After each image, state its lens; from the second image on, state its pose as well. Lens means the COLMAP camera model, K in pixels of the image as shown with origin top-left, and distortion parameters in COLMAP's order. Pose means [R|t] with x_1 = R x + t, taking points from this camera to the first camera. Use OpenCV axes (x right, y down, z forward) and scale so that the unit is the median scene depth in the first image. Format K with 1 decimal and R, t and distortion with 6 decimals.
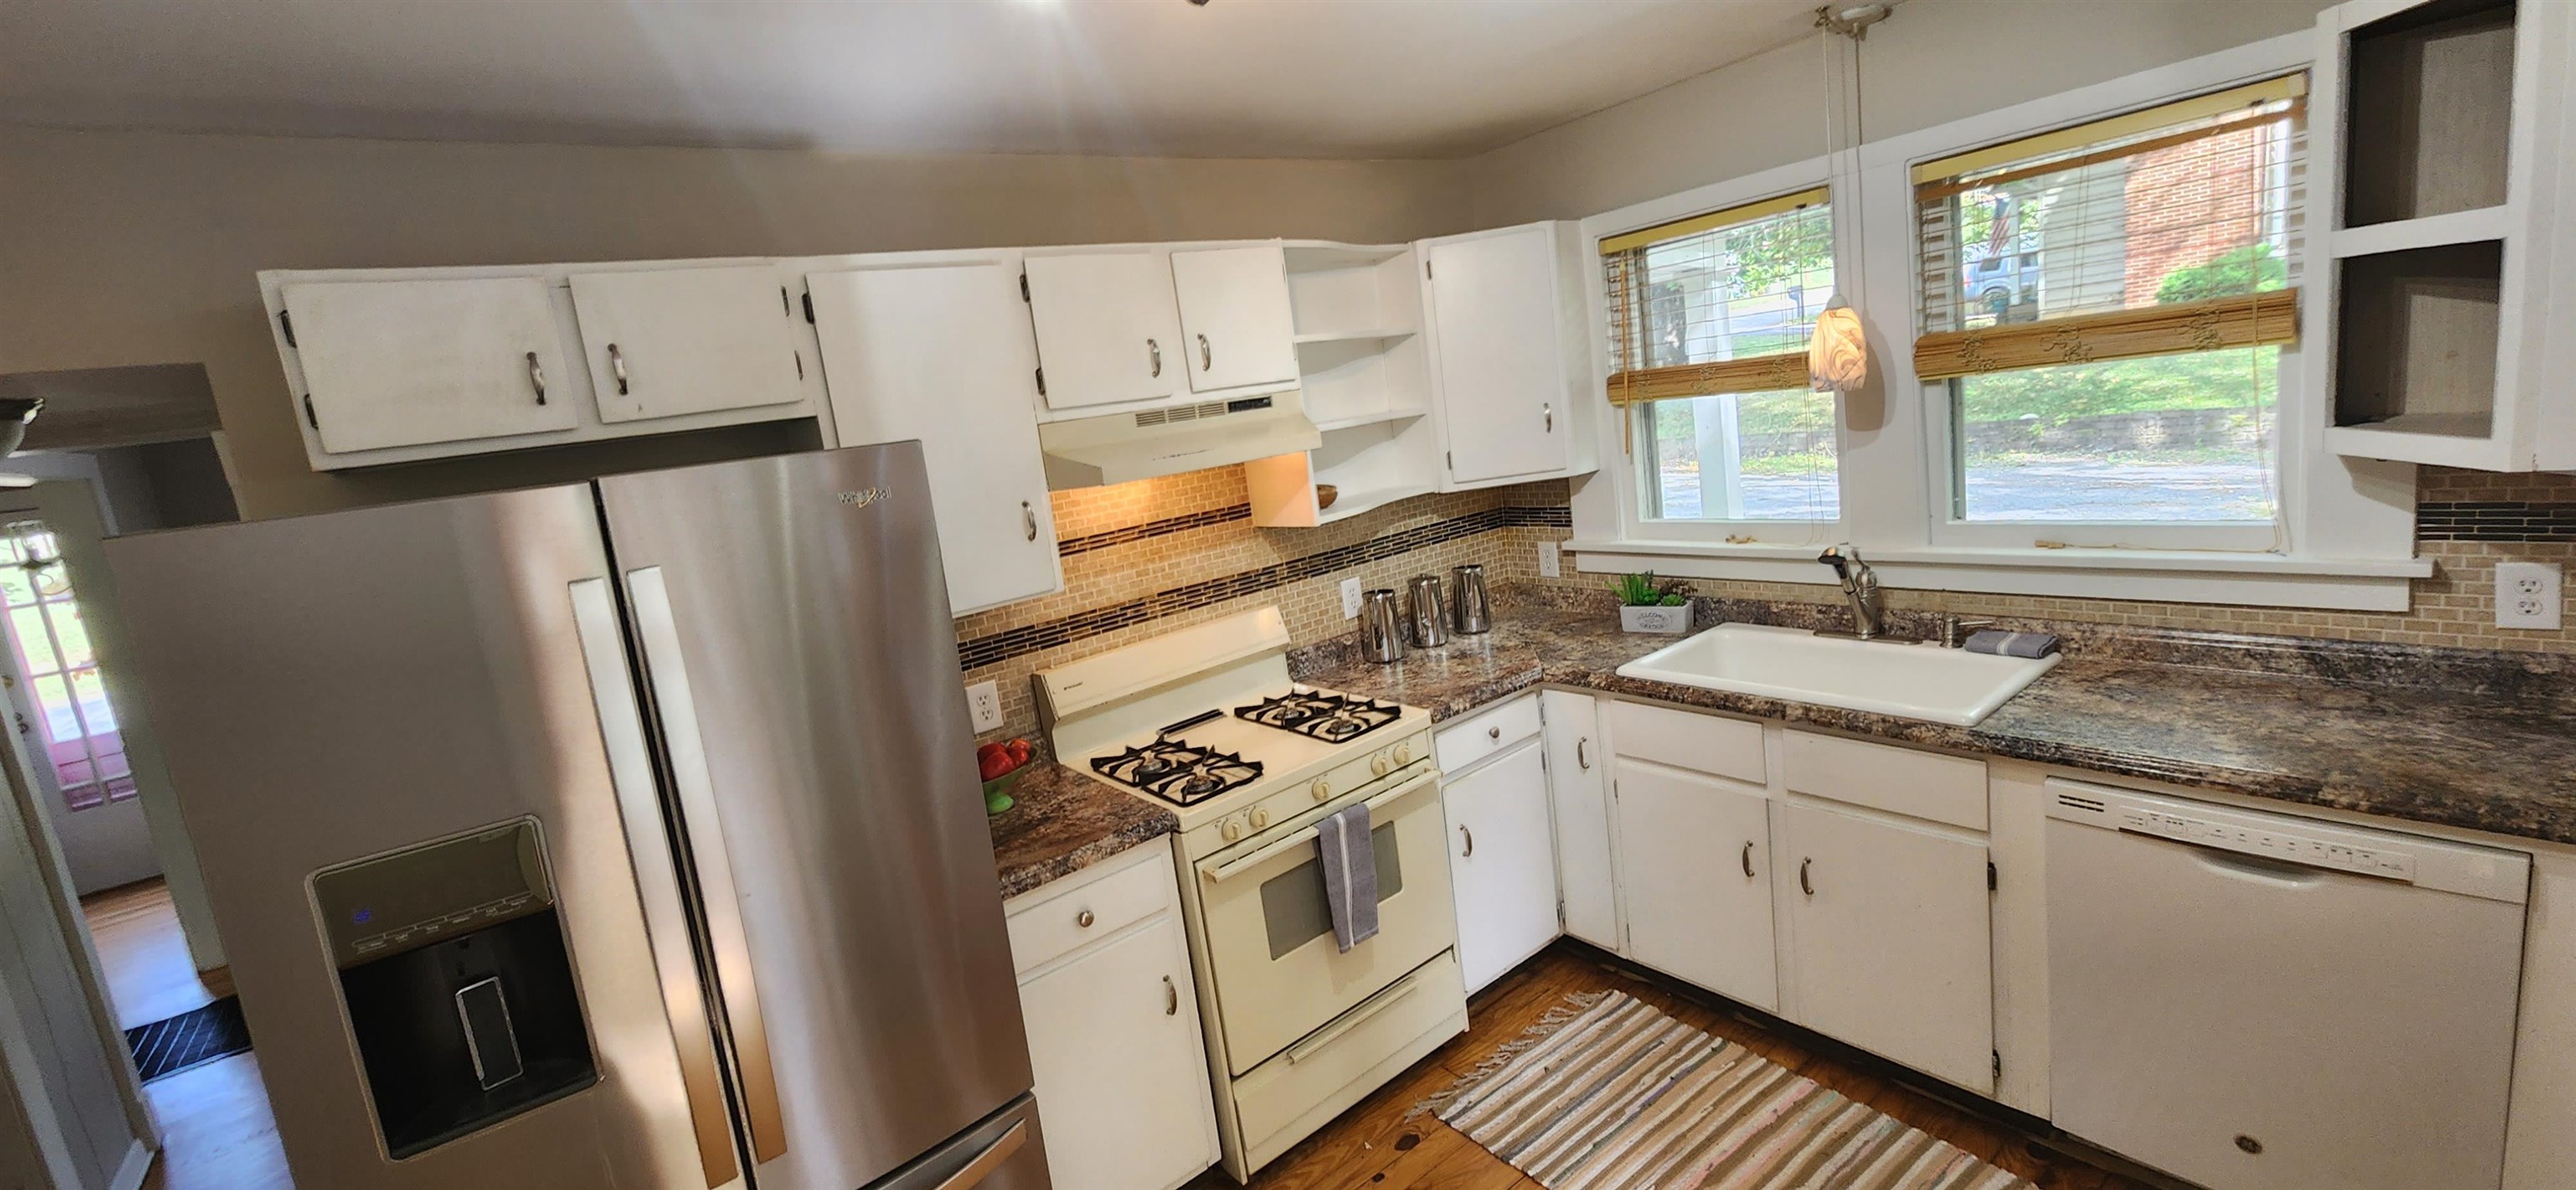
lens RADIAL K [[1053.2, 0, 1275.4], [0, 1053.2, 593.8], [0, 0, 1]] dist [0.000866, 0.000177]
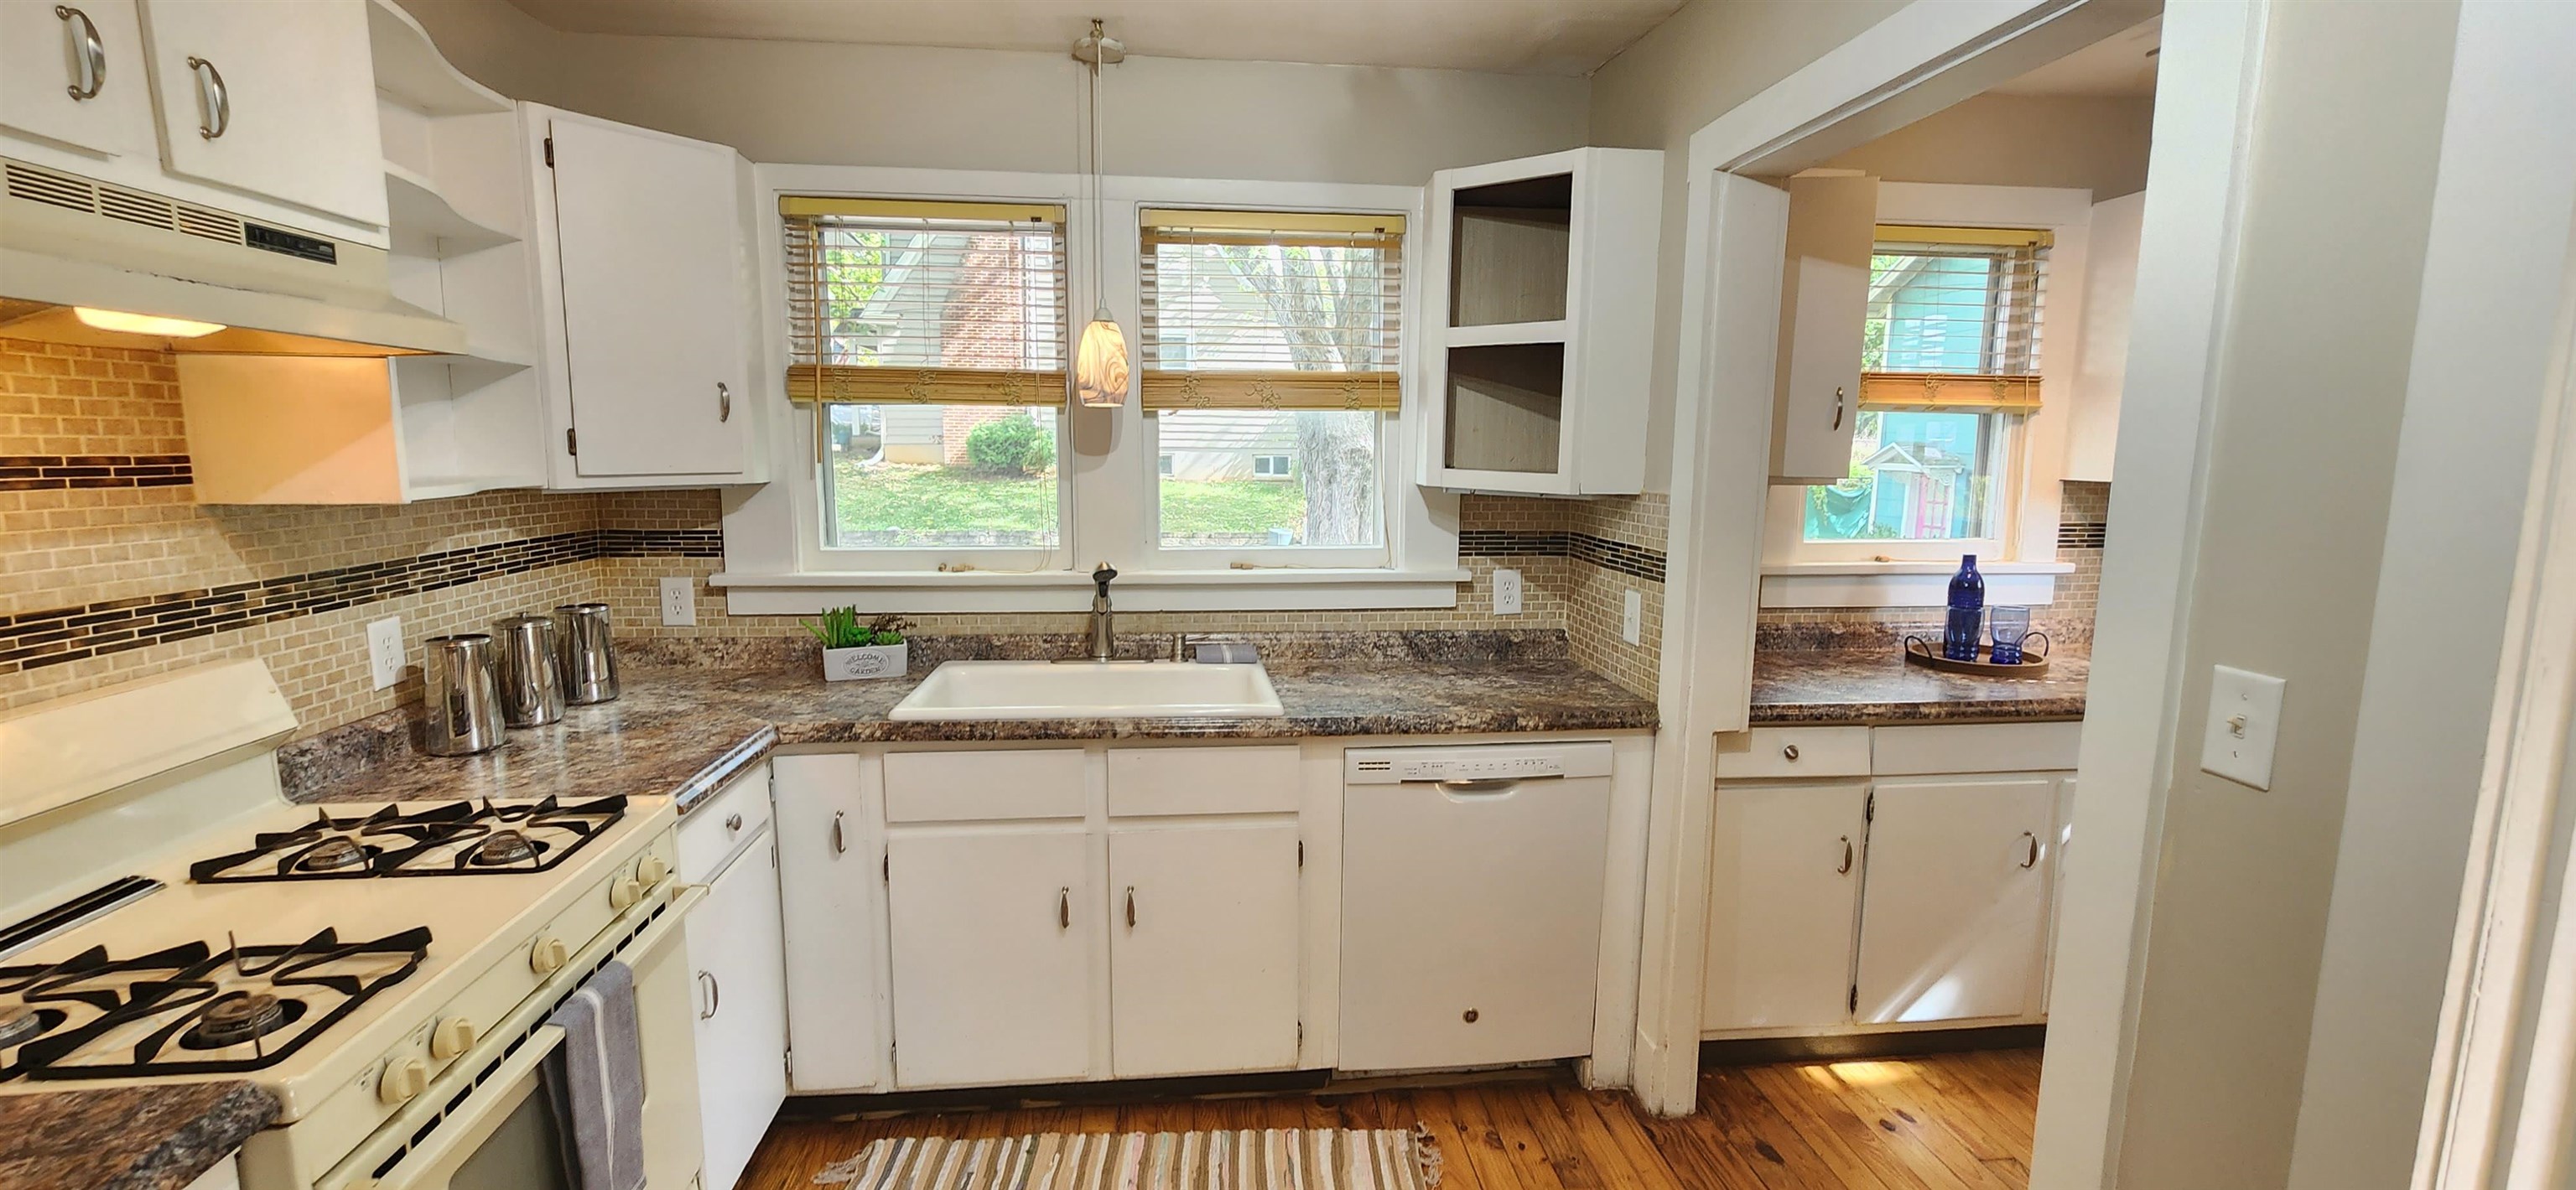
lens RADIAL K [[1053.2, 0, 1275.4], [0, 1053.2, 593.8], [0, 0, 1]] dist [0.000866, 0.000177]
pose [[0.520942, 0.019591, 0.853367, -0.192356], [0.074612, 0.994865, -0.068386, 0.054841], [-0.850325, 0.099296, 0.516805, 0.320004]]
